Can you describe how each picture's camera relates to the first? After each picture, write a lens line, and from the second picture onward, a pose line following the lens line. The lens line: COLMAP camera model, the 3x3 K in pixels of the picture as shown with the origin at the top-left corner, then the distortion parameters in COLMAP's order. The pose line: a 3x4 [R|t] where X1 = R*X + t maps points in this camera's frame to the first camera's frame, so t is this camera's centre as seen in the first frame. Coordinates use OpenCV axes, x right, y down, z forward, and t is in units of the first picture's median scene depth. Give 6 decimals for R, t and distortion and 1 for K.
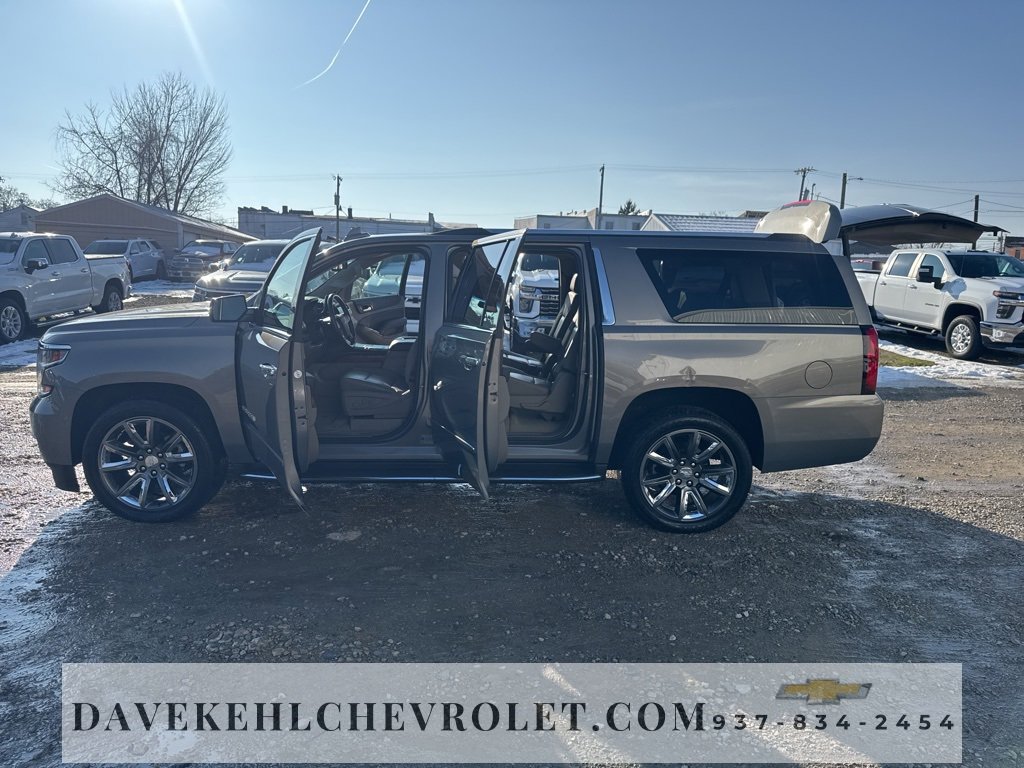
lens RADIAL K [[681.7, 0, 515.6], [0, 681.7, 388.3], [0, 0, 1]] dist [0.044155, -0.045354]
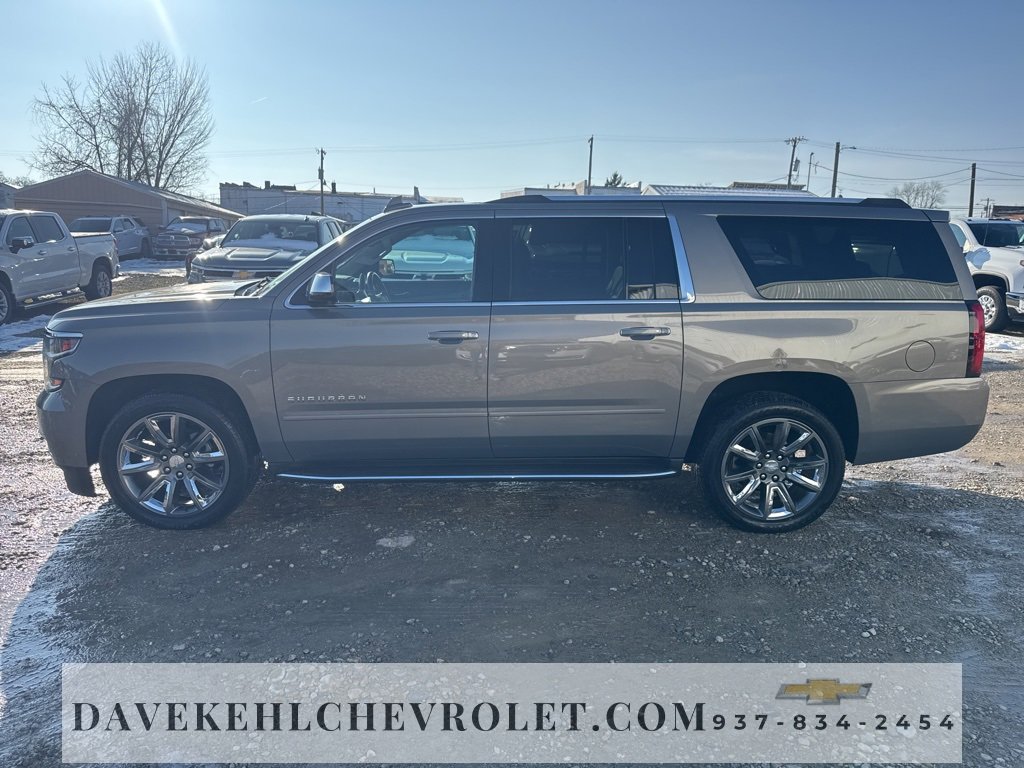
lens RADIAL K [[685.7, 0, 512.0], [0, 685.7, 384.0], [0, 0, 1]] dist [0.038368, -0.037851]
pose [[0.999857, -0.012585, 0.011288, -0.096926], [0.012252, 0.999503, 0.029049, -0.014773], [-0.011648, -0.028906, 0.999514, 0.094454]]
